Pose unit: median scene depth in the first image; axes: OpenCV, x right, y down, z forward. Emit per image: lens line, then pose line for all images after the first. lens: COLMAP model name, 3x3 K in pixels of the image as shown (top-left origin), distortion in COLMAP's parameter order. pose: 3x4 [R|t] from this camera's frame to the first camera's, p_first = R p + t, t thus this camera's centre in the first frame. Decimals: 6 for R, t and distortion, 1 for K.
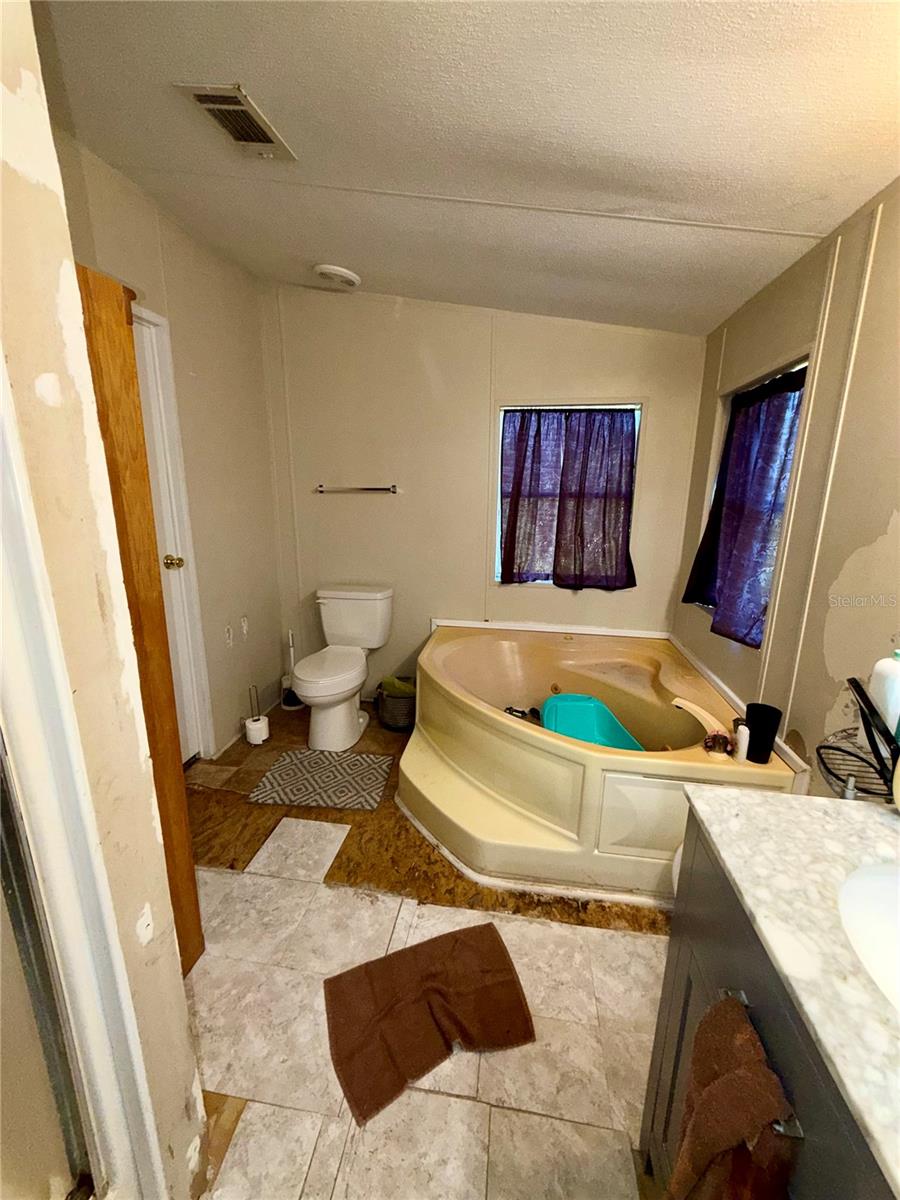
lens RADIAL K [[478.7, 0, 451.1], [0, 478.7, 595.0], [0, 0, 1]] dist [-0.000525, 0.000718]
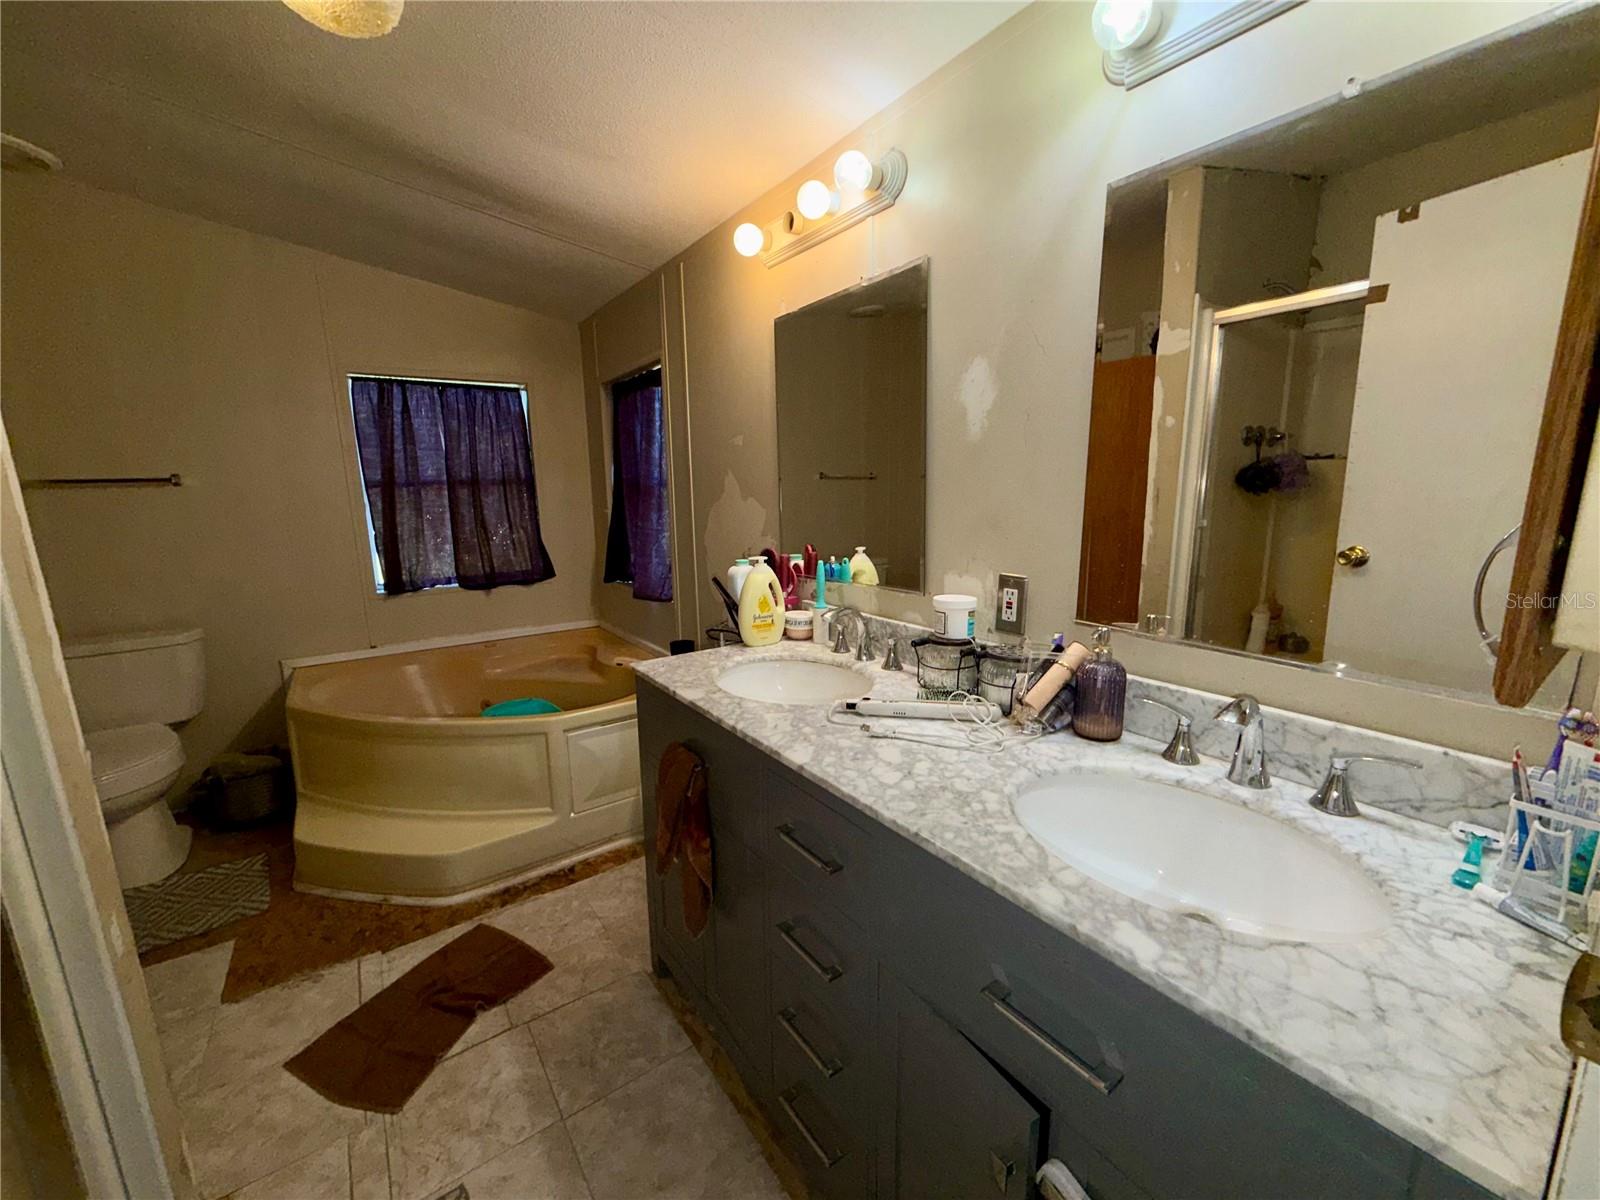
lens RADIAL K [[638.3, 0, 795.7], [0, 638.3, 600.7], [0, 0, 1]] dist [-0.000525, 0.000718]
pose [[0.721436, -0.149797, 0.676085, -0.180321], [0.178110, 0.983616, 0.027877, 0.110588], [-0.669183, 0.100306, 0.736297, -0.327534]]
